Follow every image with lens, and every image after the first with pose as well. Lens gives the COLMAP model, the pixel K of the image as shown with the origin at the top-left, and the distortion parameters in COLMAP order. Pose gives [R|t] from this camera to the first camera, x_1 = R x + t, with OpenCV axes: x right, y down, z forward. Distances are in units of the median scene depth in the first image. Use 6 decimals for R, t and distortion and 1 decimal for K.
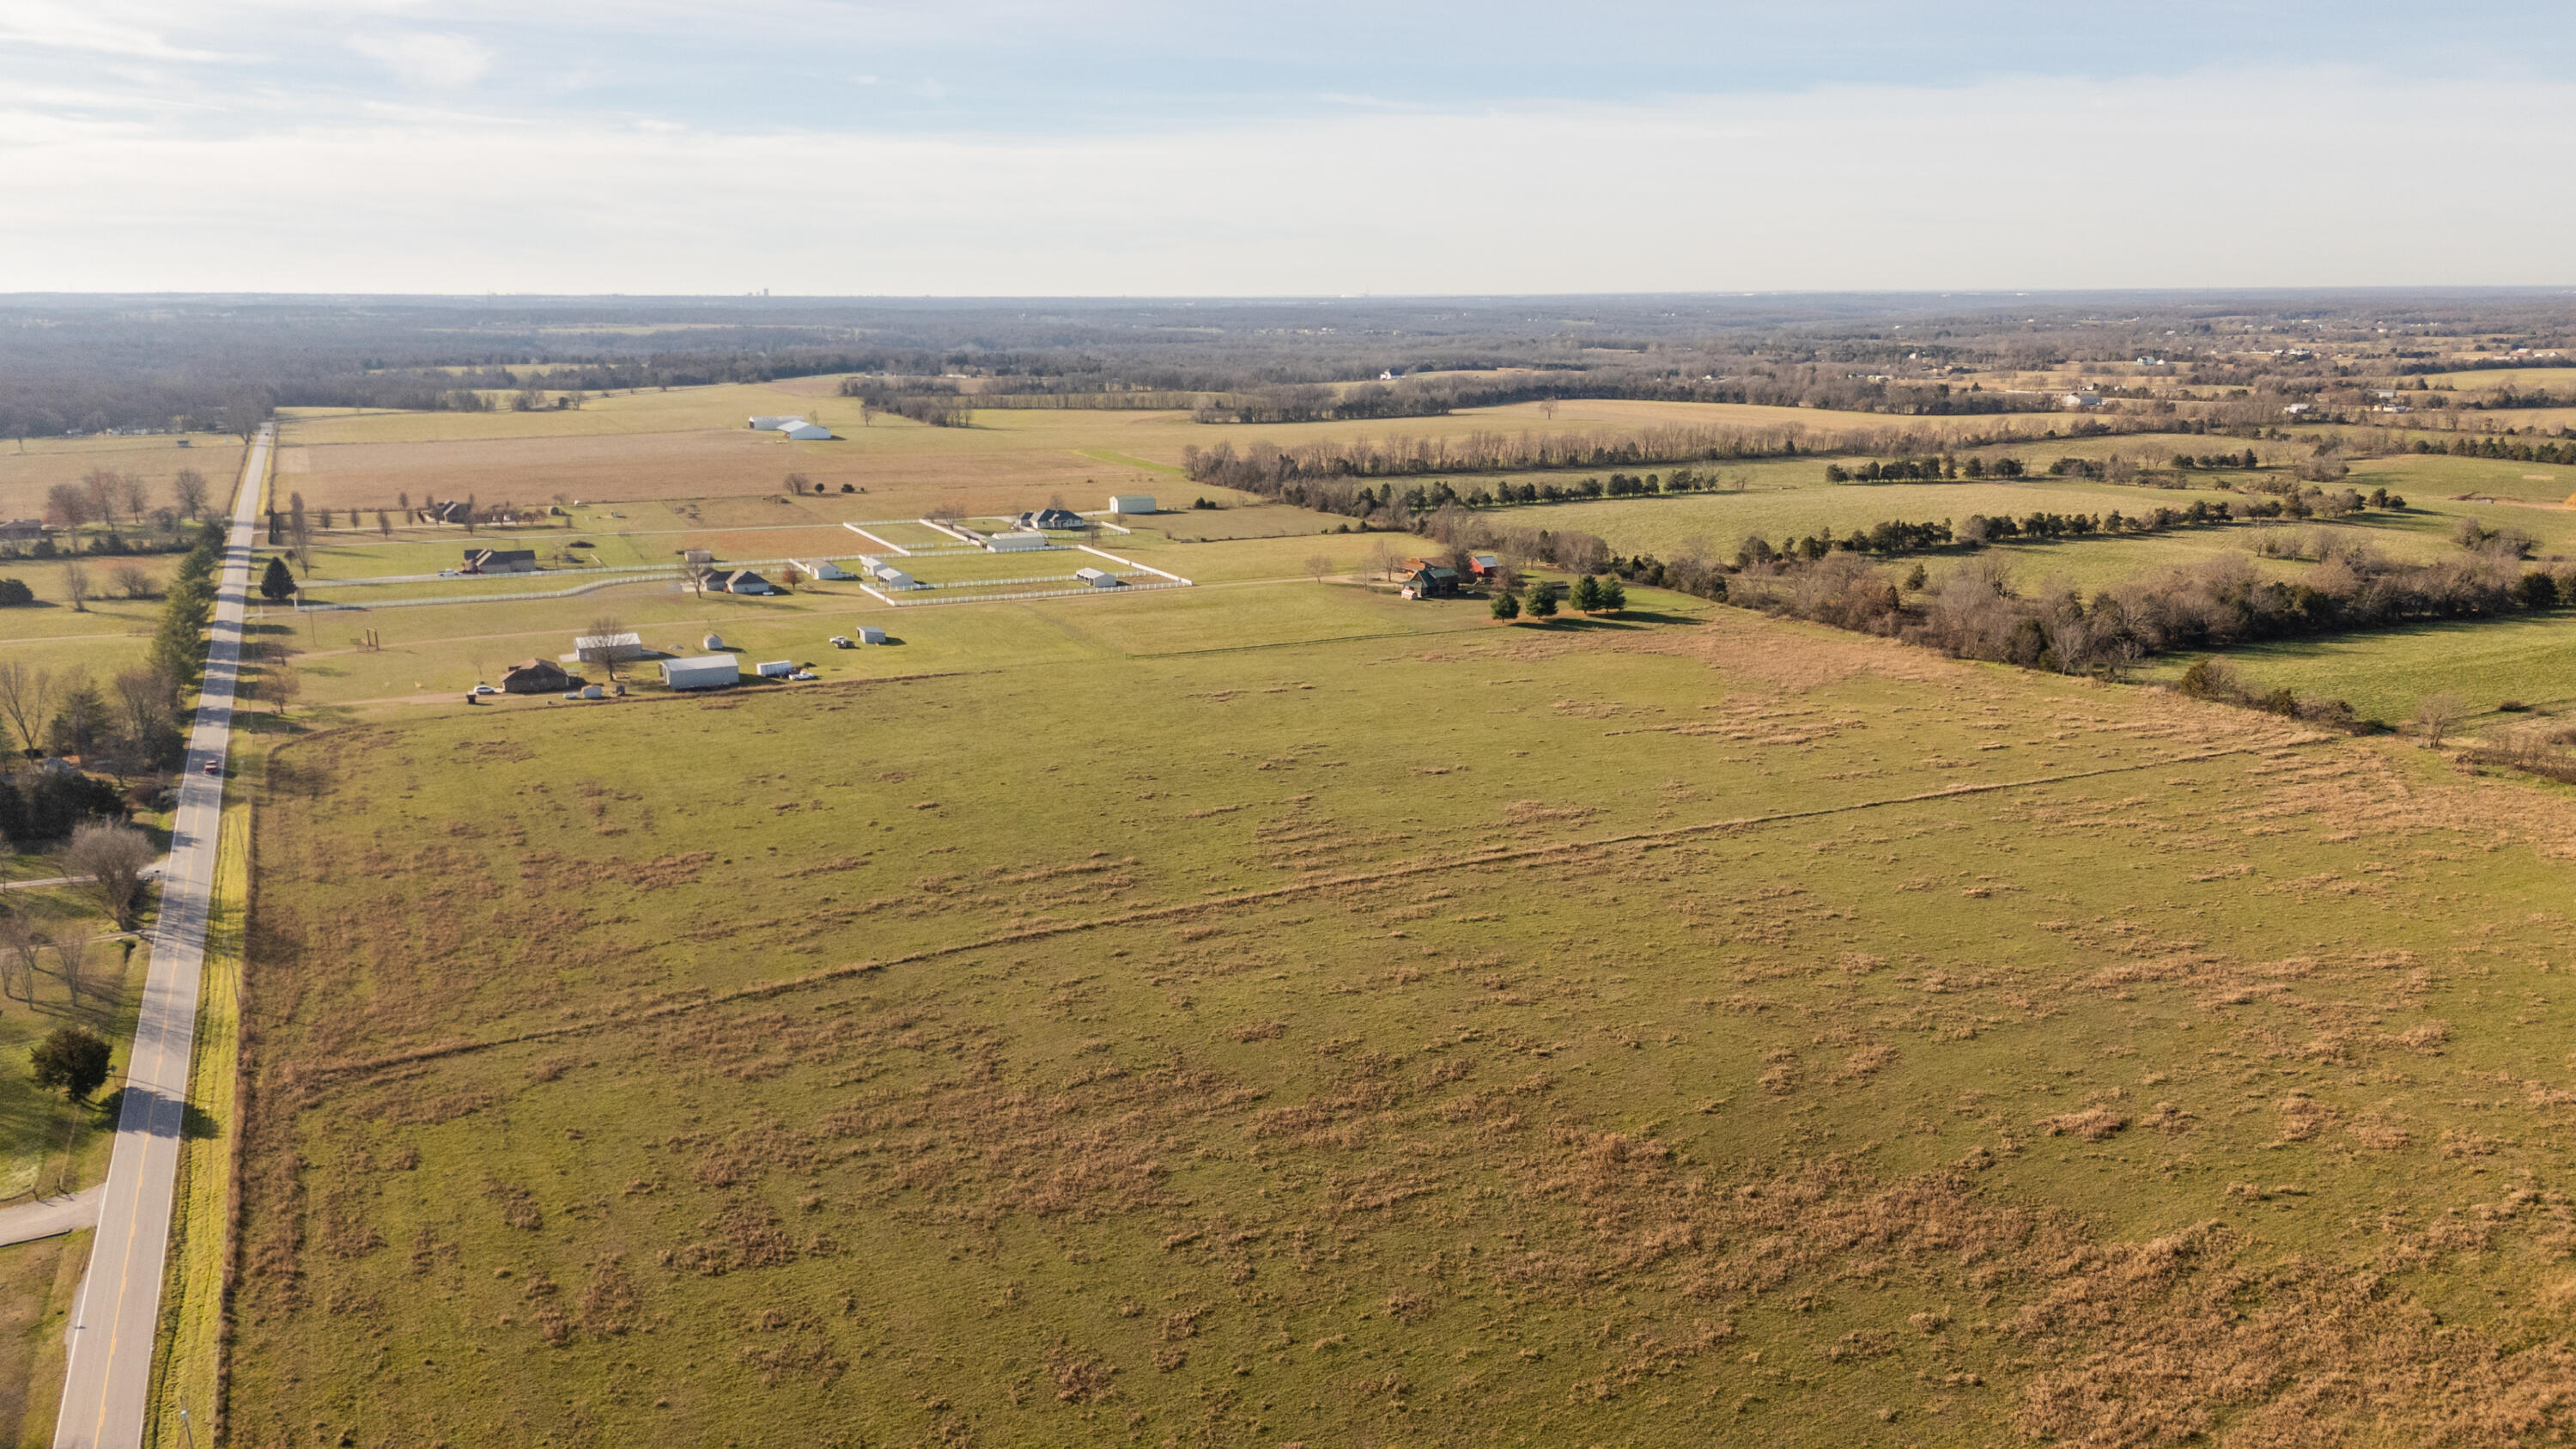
lens RADIAL K [[1917.8, 0, 1288.0], [0, 1917.8, 724.5], [0, 0, 1]] dist [0.096829, -0.078057]
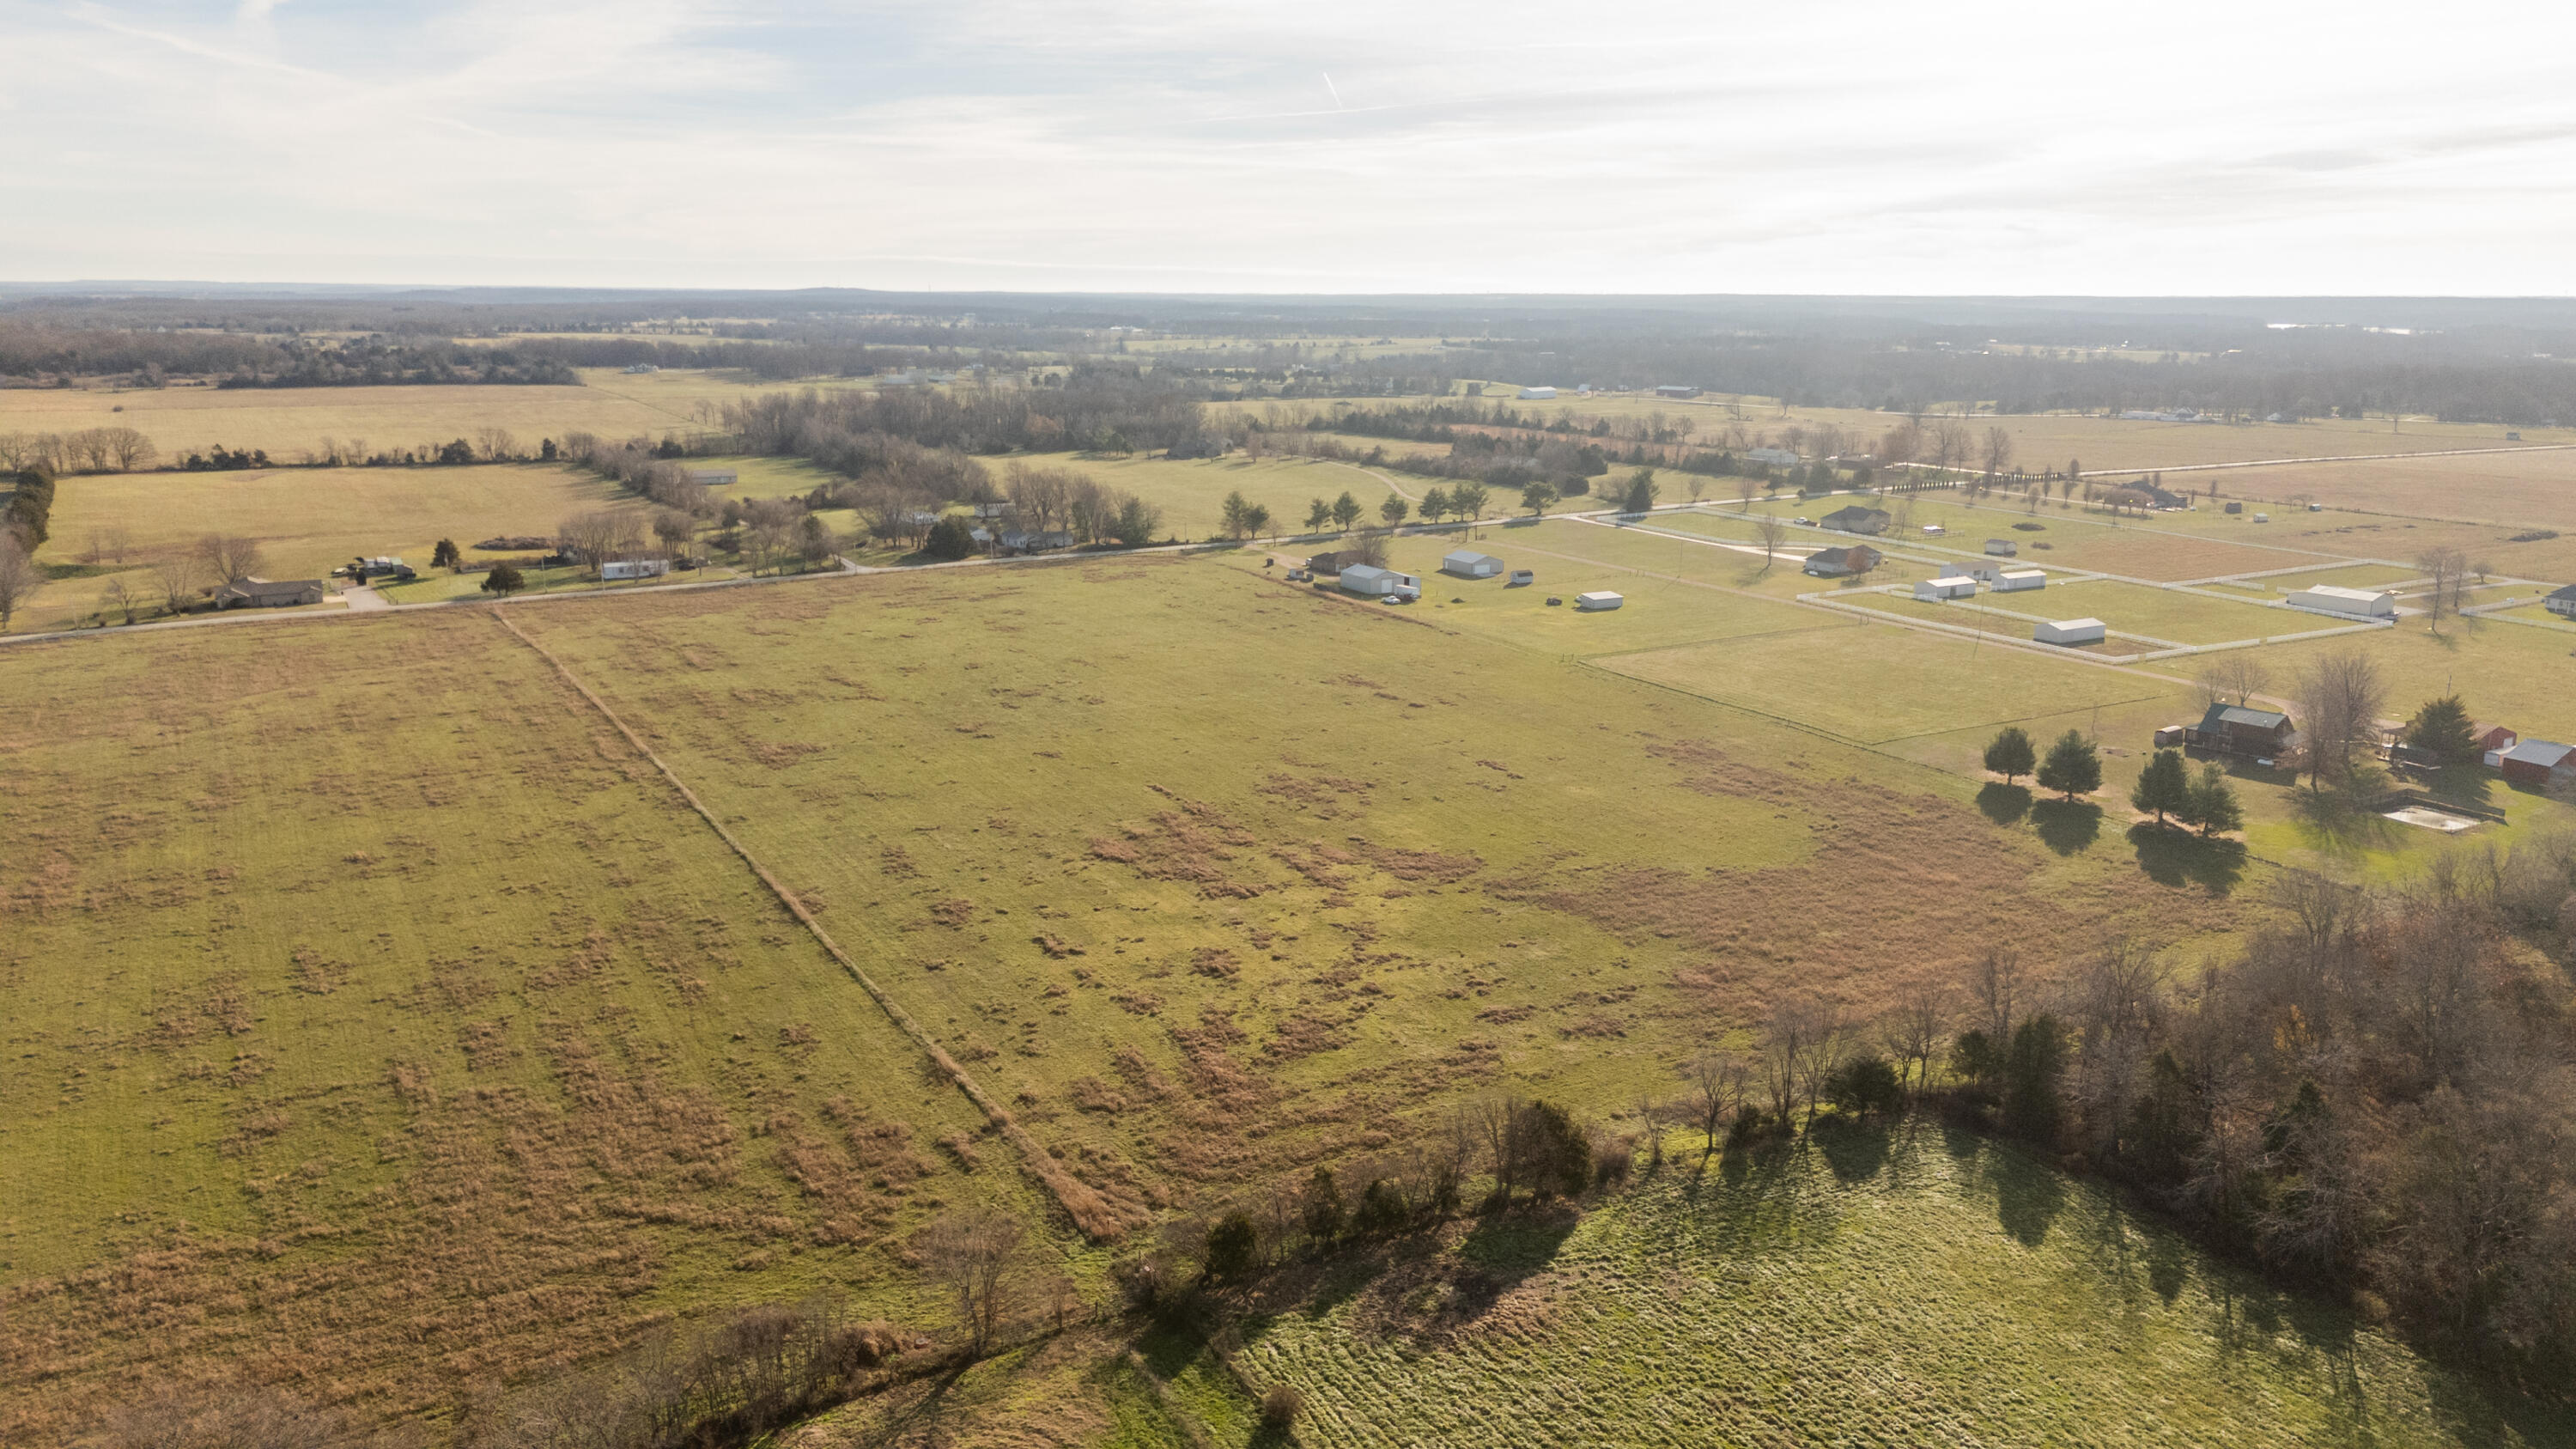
lens RADIAL K [[1902.6, 0, 1261.0], [0, 1902.6, 723.5], [0, 0, 1]] dist [0.036458, -0.002245]
pose [[0.032244, 0.223663, -0.974133, 0.693165], [-0.224276, 0.951404, 0.211021, -0.144514], [0.973992, 0.211671, 0.080840, 0.745580]]
